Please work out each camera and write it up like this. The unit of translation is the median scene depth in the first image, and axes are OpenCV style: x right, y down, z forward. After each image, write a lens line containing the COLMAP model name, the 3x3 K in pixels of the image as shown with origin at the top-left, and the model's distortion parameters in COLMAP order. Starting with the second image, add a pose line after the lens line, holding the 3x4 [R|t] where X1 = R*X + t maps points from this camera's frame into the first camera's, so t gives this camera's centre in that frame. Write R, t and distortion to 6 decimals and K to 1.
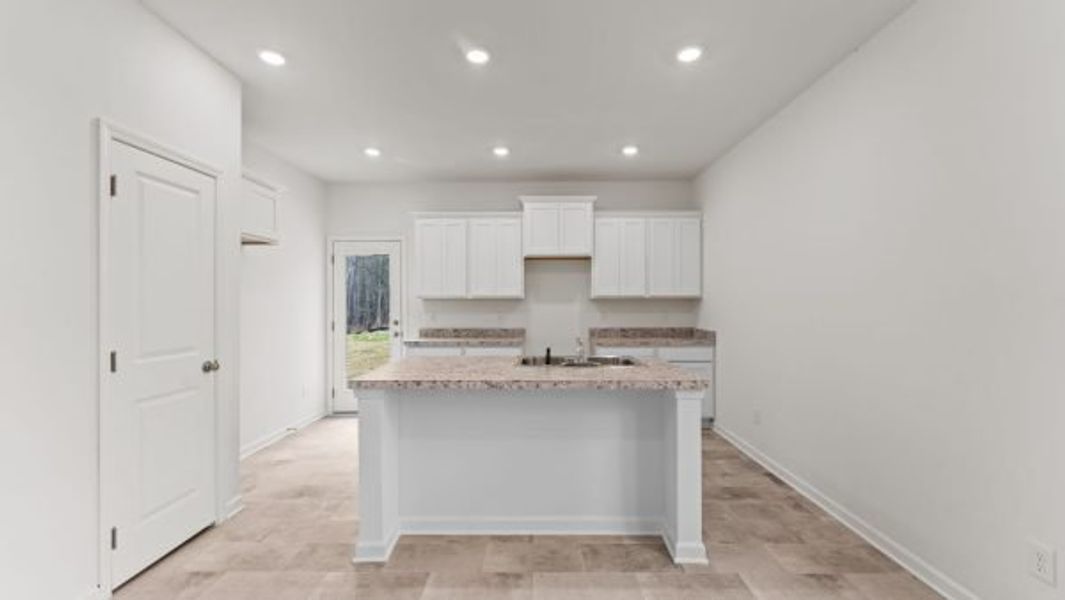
lens RADIAL K [[429.4, 0, 536.4], [0, 429.4, 301.1], [0, 0, 1]] dist [-0.011079, -0.000052]
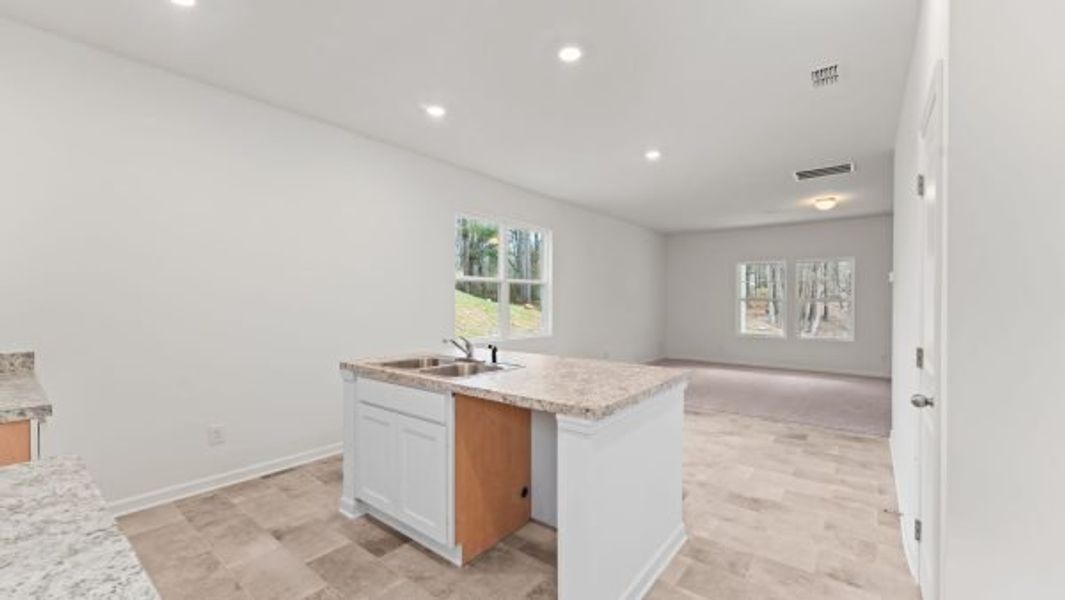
lens RADIAL K [[429.4, 0, 536.4], [0, 429.4, 301.1], [0, 0, 1]] dist [-0.011079, -0.000052]
pose [[-0.801524, -0.002628, 0.597957, -0.848909], [-0.005820, 0.999977, -0.003406, 0.016087], [-0.597935, -0.006210, -0.801521, 2.314370]]
